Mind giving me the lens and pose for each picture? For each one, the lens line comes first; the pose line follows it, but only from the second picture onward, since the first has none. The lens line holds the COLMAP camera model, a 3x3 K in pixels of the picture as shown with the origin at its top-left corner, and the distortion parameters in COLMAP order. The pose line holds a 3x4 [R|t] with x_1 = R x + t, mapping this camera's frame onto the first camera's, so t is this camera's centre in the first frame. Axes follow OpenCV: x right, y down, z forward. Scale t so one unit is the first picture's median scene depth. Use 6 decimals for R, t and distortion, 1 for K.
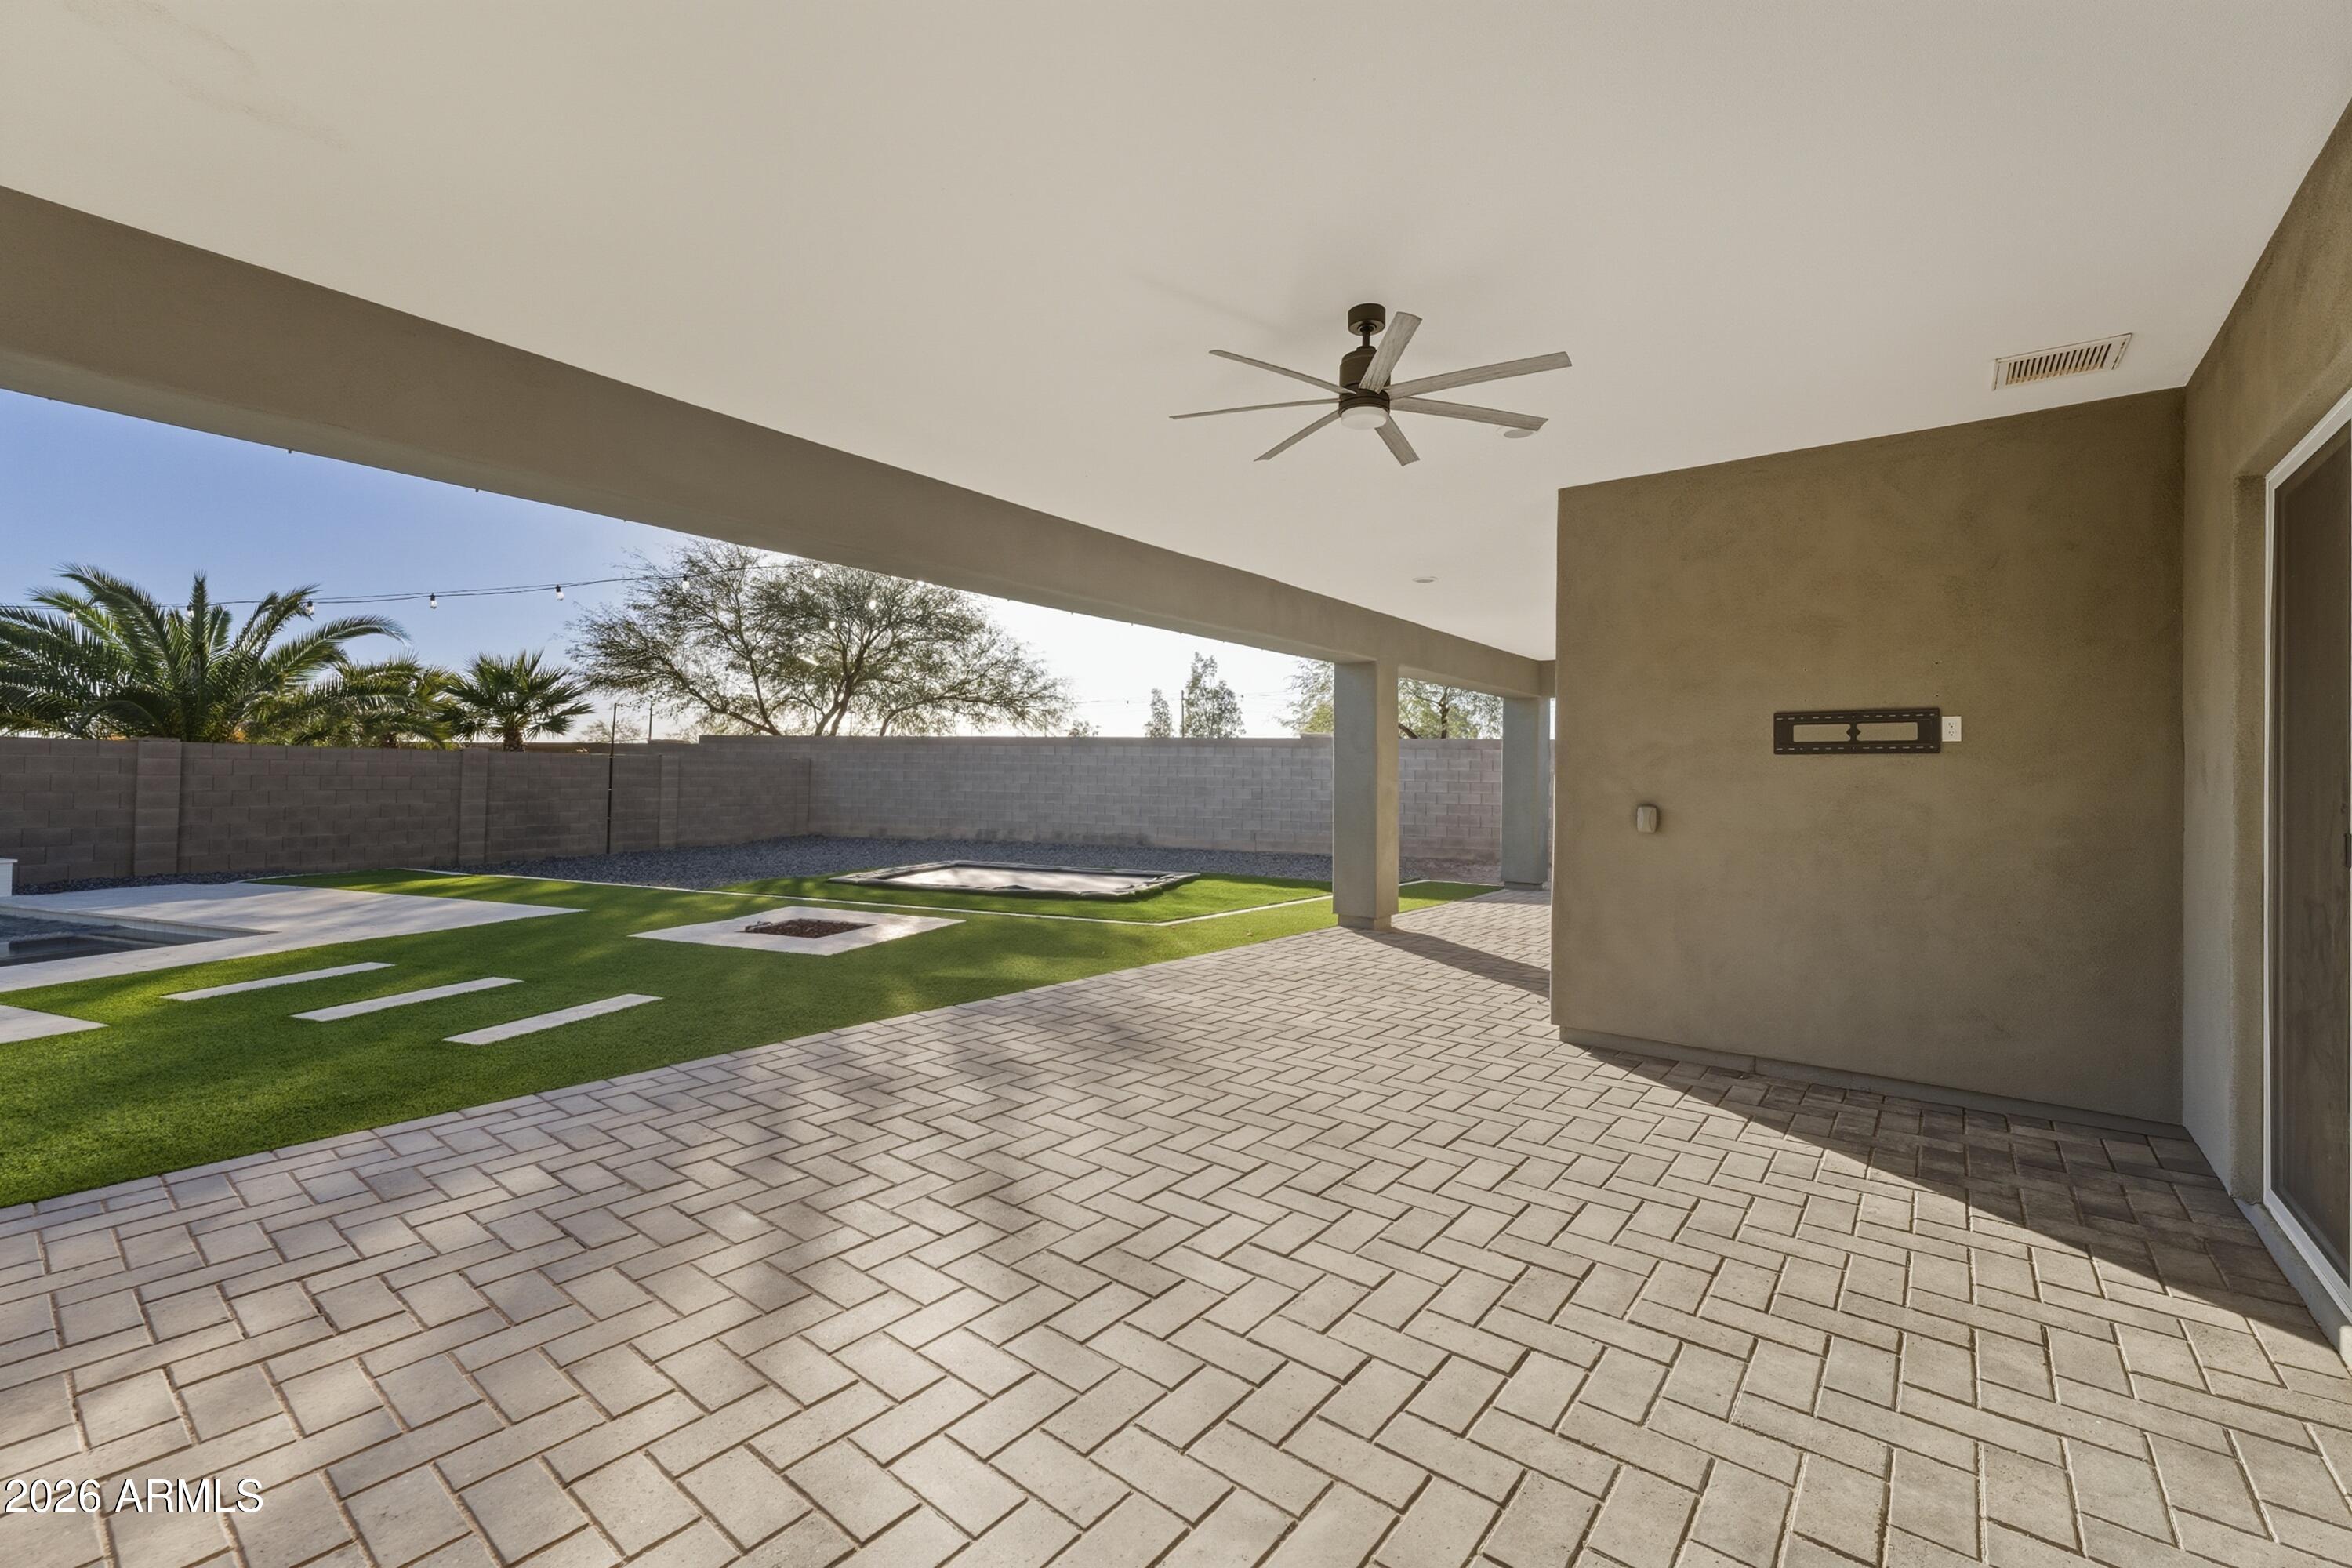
lens RADIAL K [[973.1, 0, 1172.0], [0, 973.1, 762.7], [0, 0, 1]] dist [-0.003418, -0.000382]
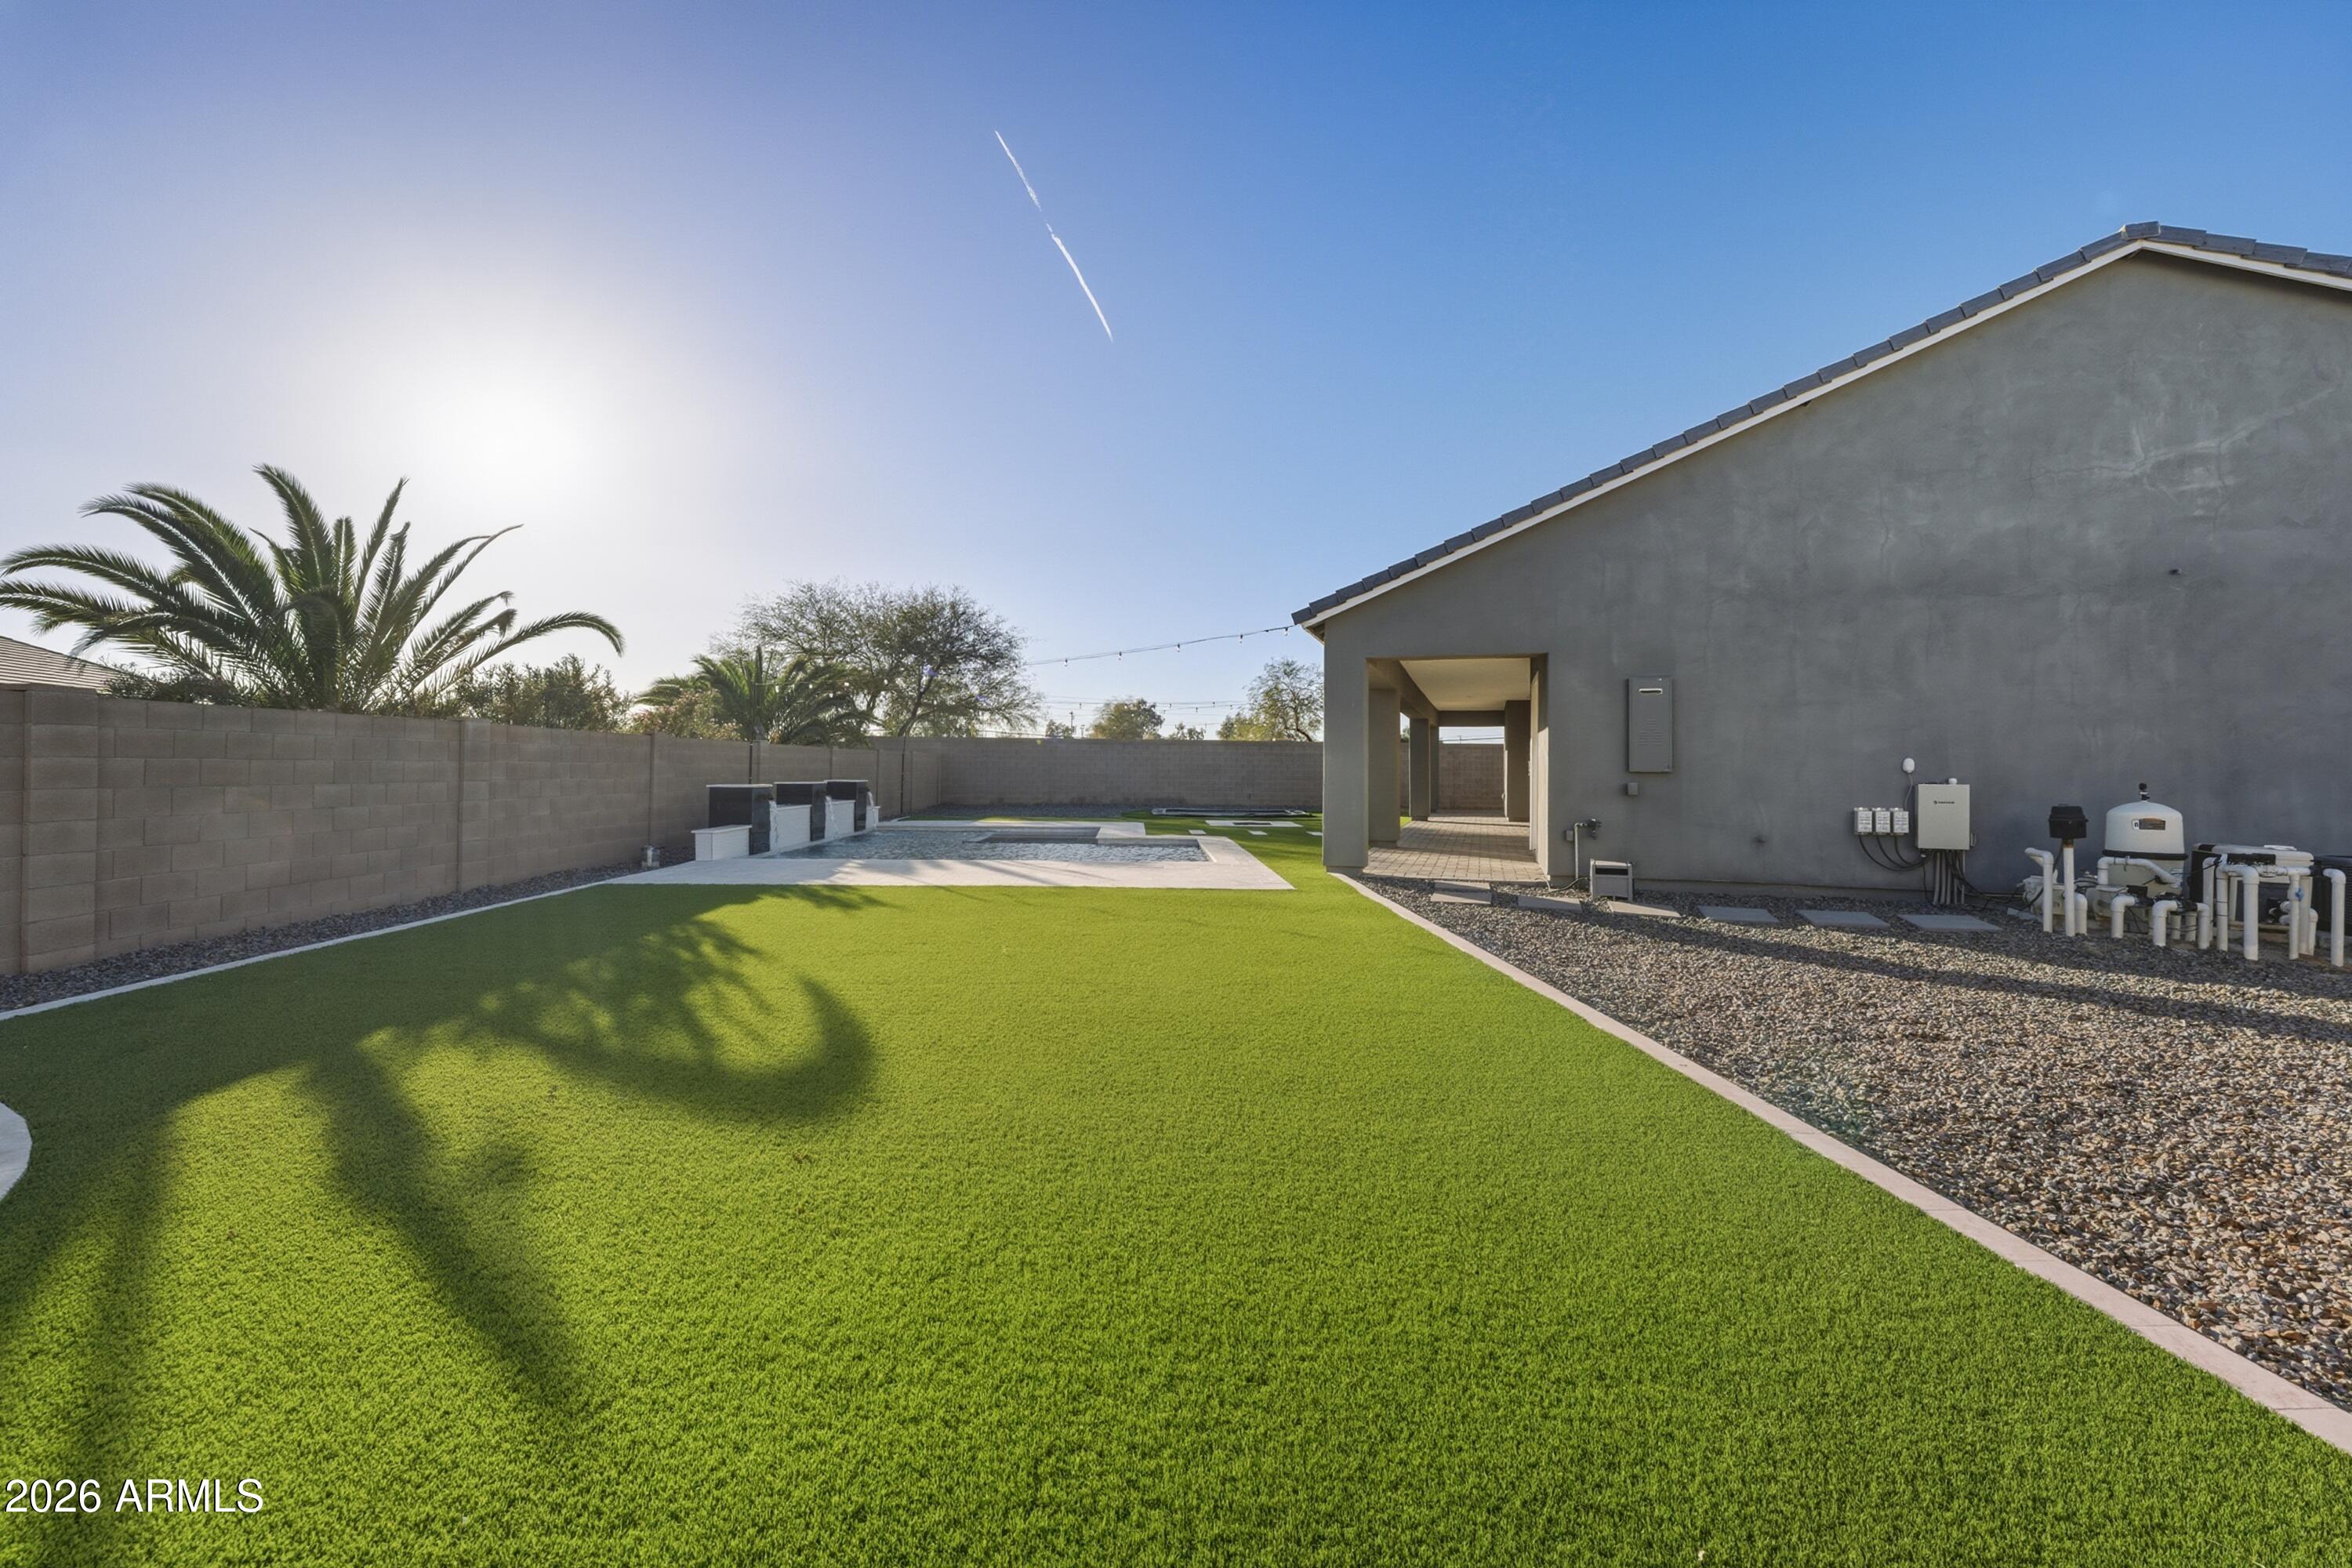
lens RADIAL K [[978.2, 0, 1169.2], [0, 978.2, 757.2], [0, 0, 1]] dist [0.001215, 0.000150]
pose [[0.935158, -0.003251, 0.354216, -0.977641], [-0.000669, 0.999940, 0.010946, -0.021119], [-0.354231, -0.010473, 0.935099, -0.861621]]
